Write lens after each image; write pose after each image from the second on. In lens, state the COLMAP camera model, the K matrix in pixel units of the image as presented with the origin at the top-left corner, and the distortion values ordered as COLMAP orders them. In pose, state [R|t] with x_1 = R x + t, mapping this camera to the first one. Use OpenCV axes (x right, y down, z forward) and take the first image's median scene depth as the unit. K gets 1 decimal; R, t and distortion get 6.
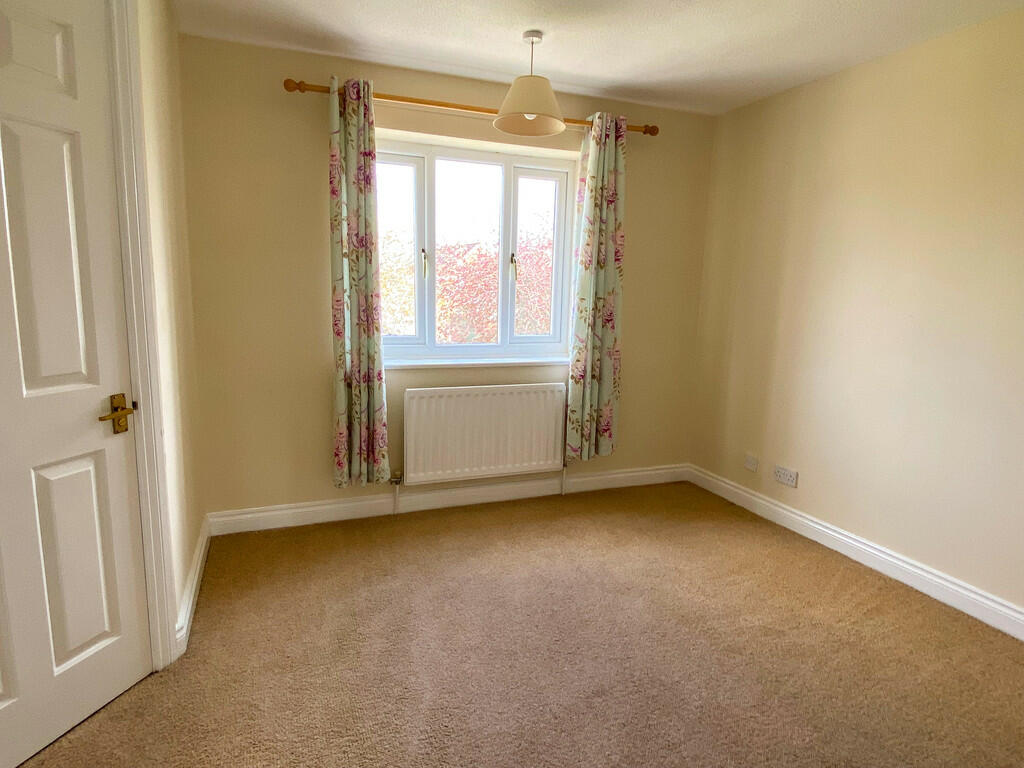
lens RADIAL K [[598.6, 0, 506.4], [0, 598.6, 385.3], [0, 0, 1]] dist [0.060803, -0.055254]
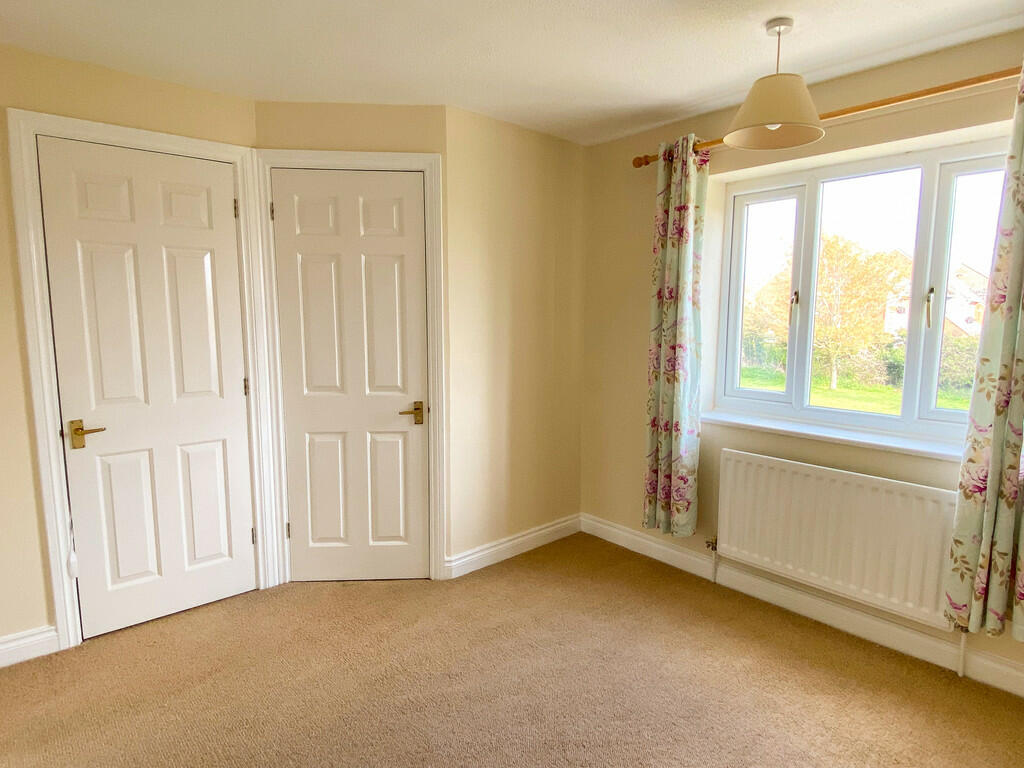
lens RADIAL K [[598.6, 0, 506.4], [0, 598.6, 385.3], [0, 0, 1]] dist [0.060803, -0.055254]
pose [[0.321560, 0.091924, -0.942417, 0.609572], [-0.146464, 0.988127, 0.046407, -0.086226], [0.935493, 0.123108, 0.331205, 0.399173]]
